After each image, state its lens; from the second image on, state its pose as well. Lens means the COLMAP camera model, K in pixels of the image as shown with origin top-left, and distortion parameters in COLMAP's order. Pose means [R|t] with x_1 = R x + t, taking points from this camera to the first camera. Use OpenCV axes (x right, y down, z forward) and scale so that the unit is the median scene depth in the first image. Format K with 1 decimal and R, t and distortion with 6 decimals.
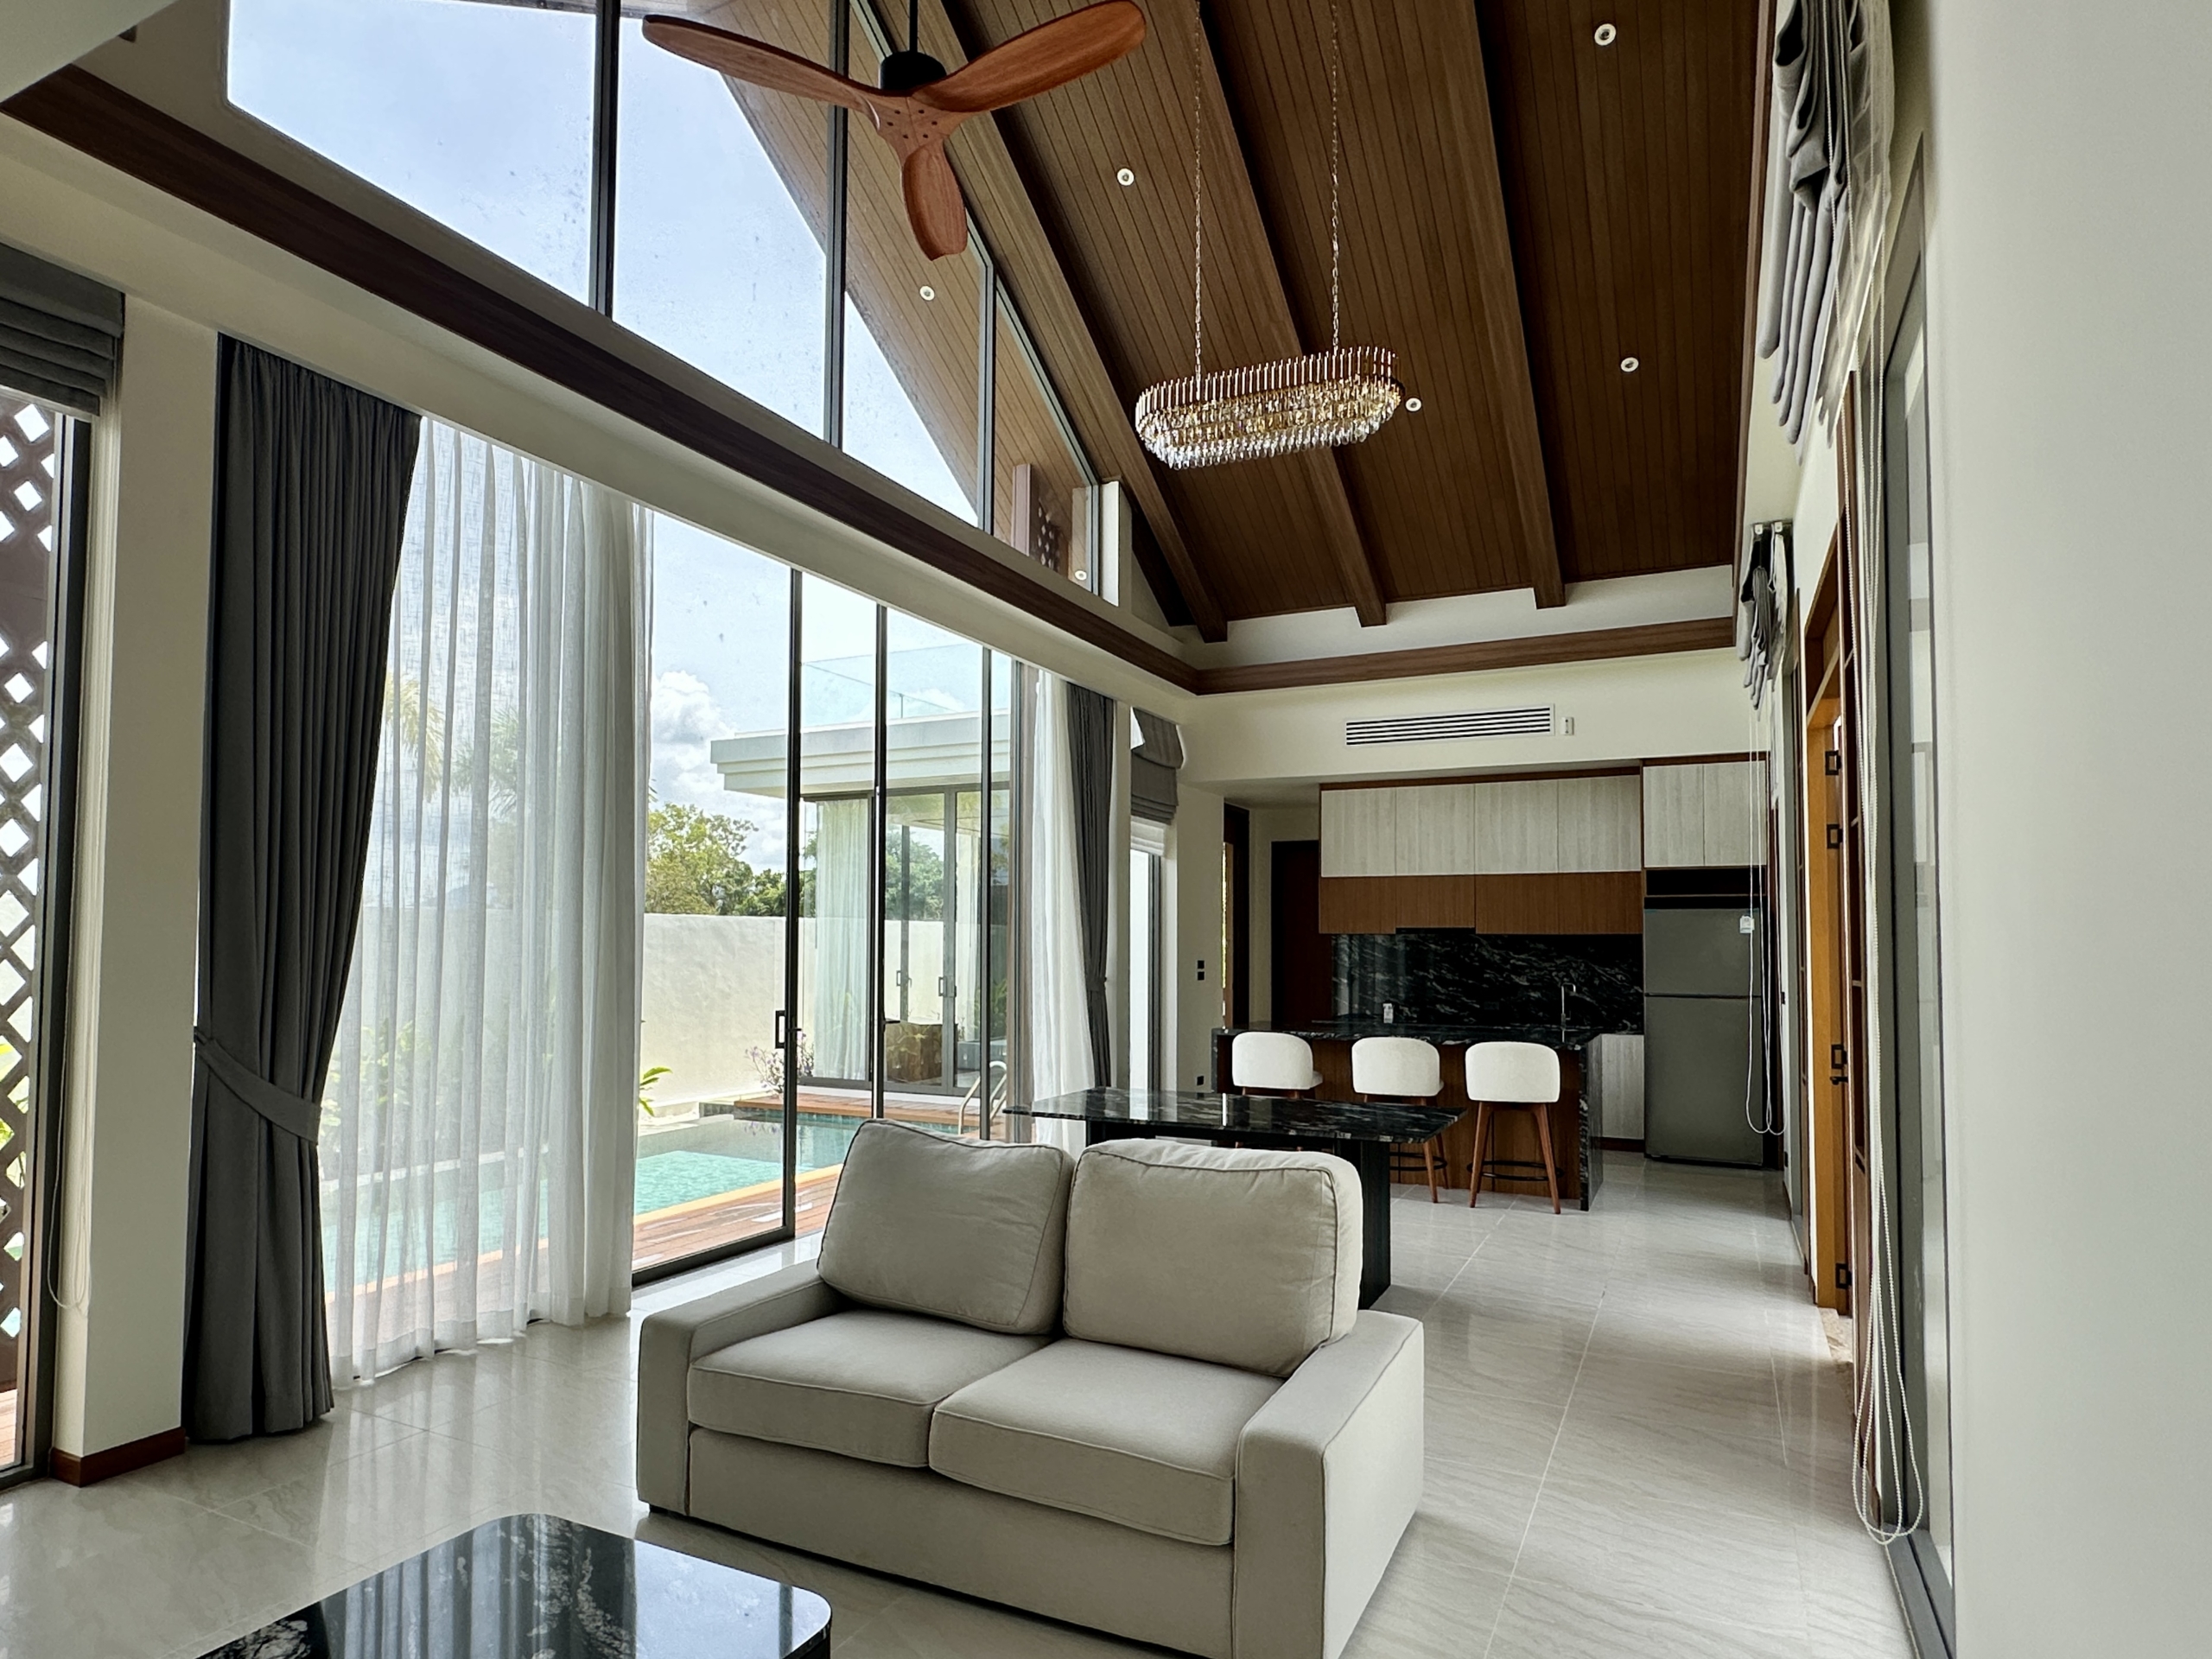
lens RADIAL K [[1218.5, 0, 1094.5], [0, 1218.5, 897.1], [0, 0, 1]] dist [0.001725, 0.000012]
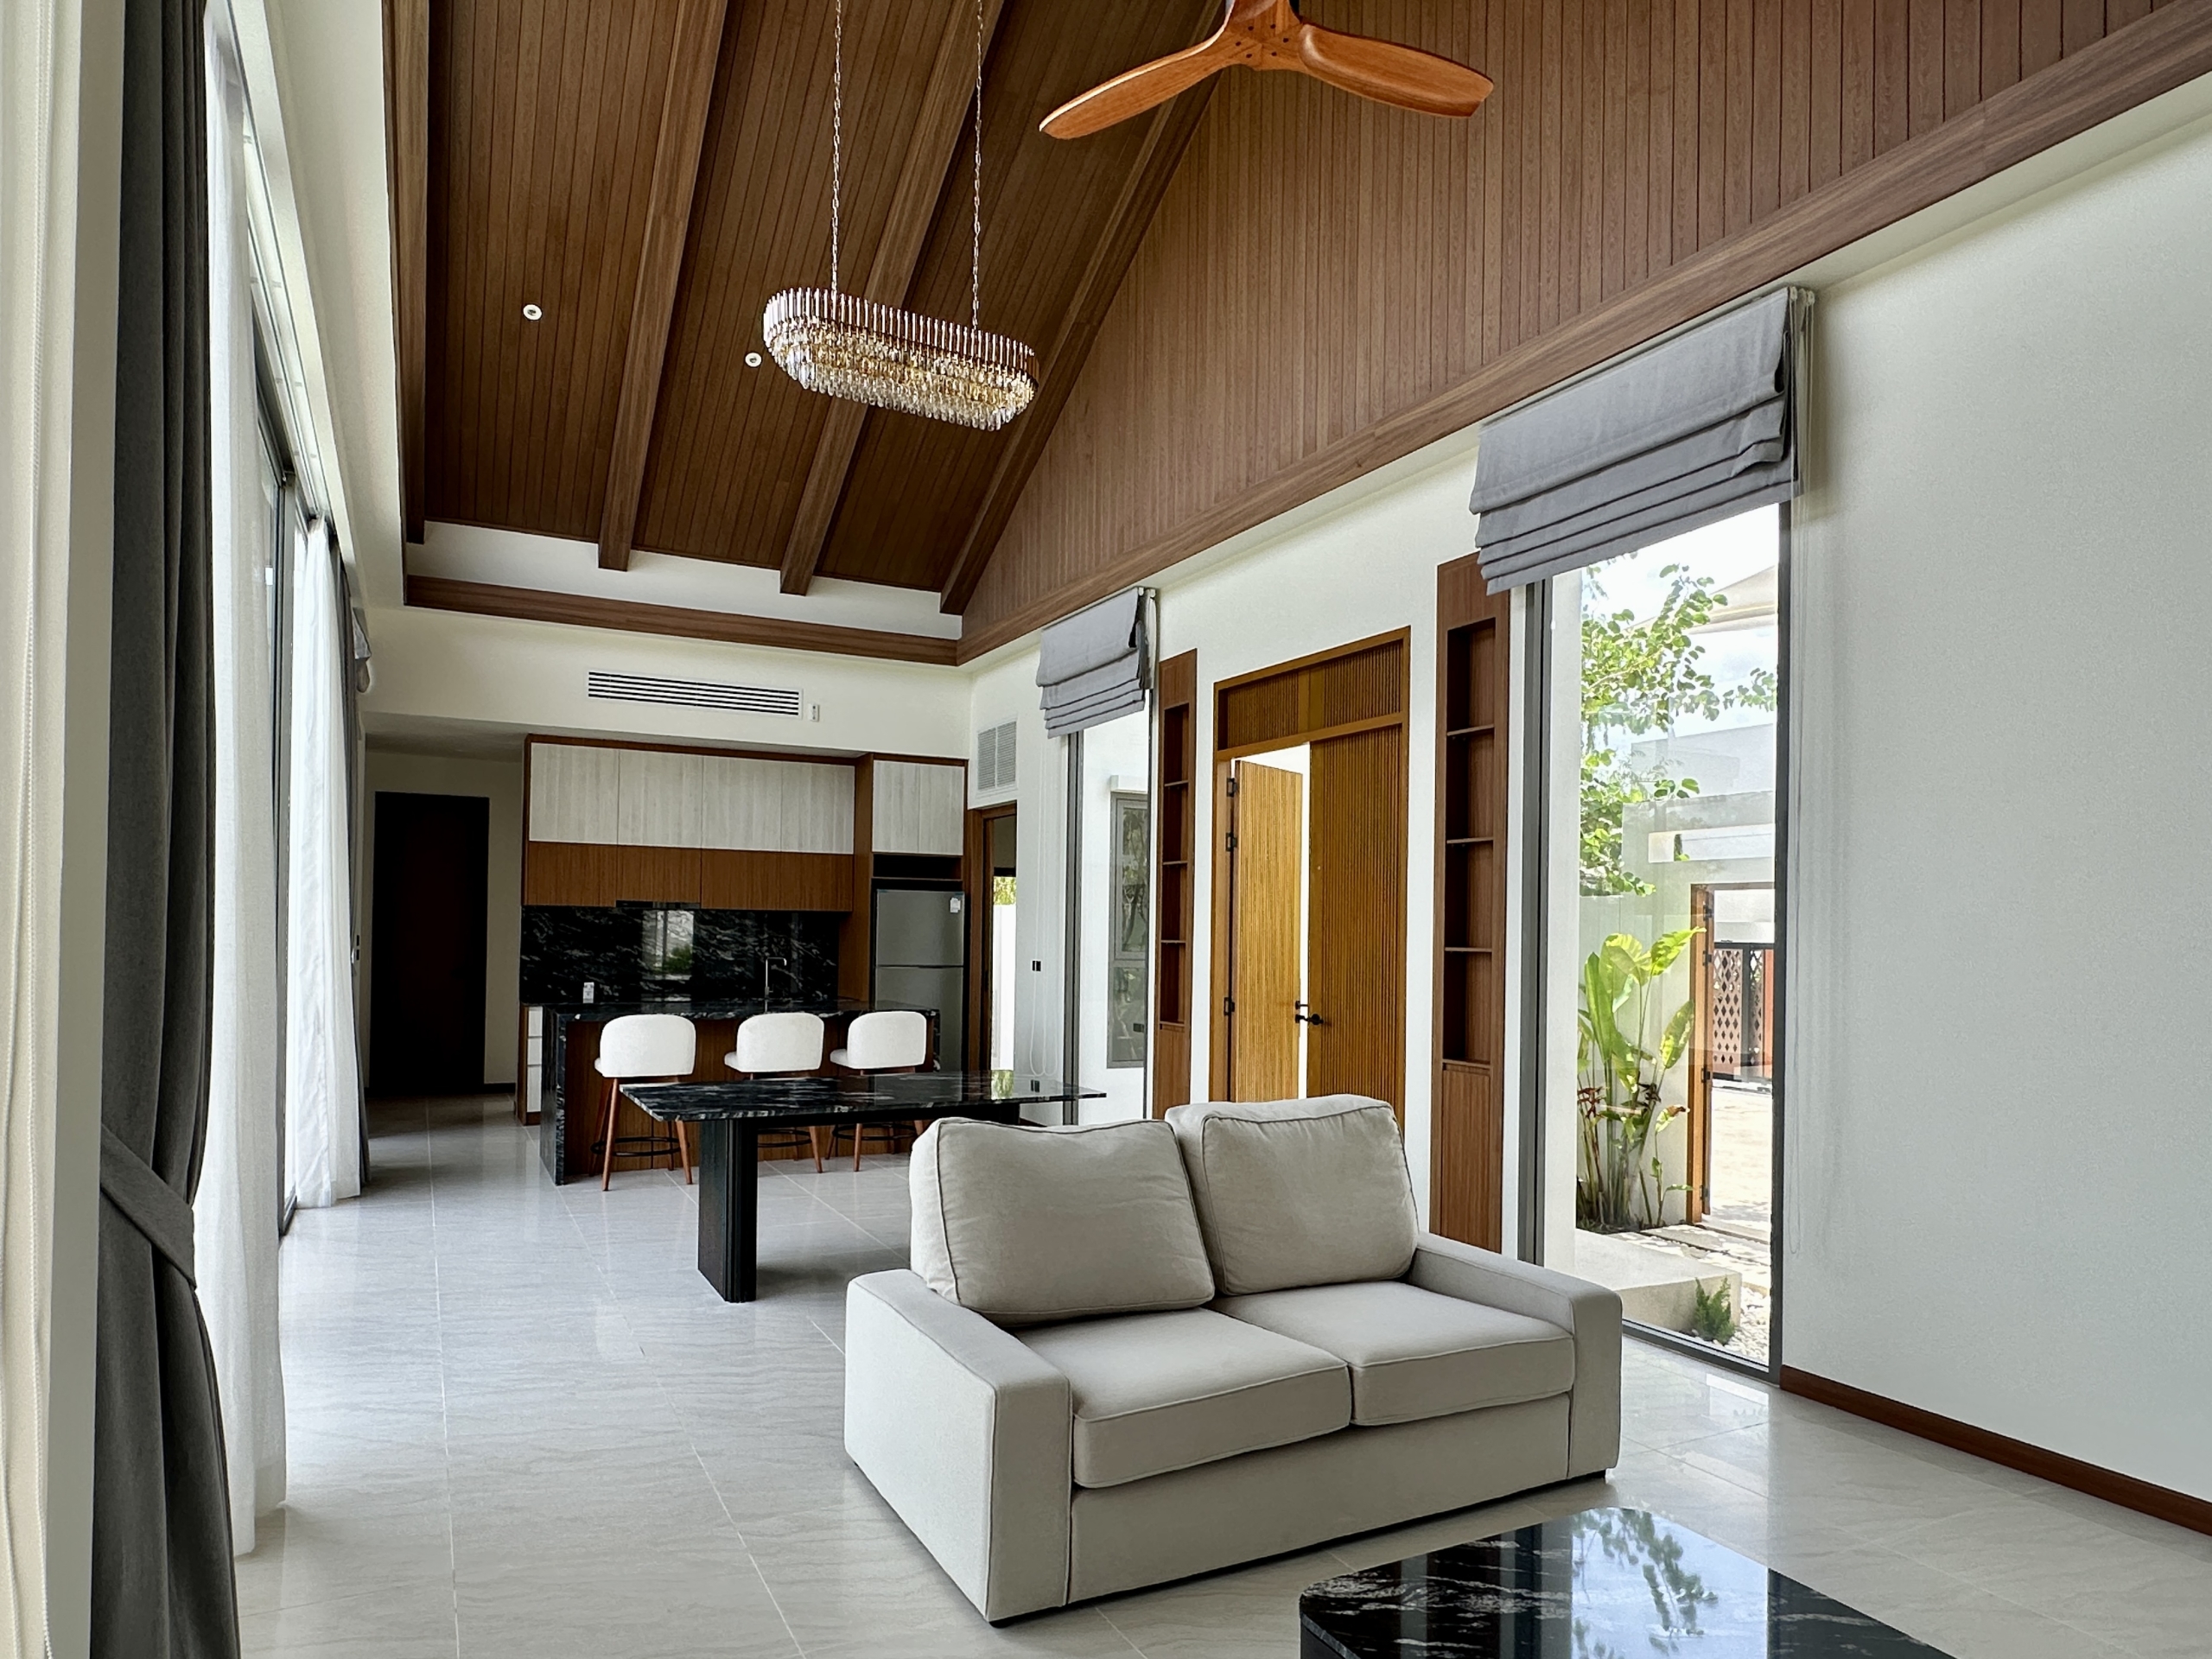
lens RADIAL K [[1274.0, 0, 995.9], [0, 1274.0, 923.6], [0, 0, 1]] dist [-0.001003, -0.000266]
pose [[0.629476, 0.008748, 0.776971, -0.351325], [-0.040400, 0.998953, 0.021483, 0.010842], [-0.775969, -0.044913, 0.629170, 0.174096]]
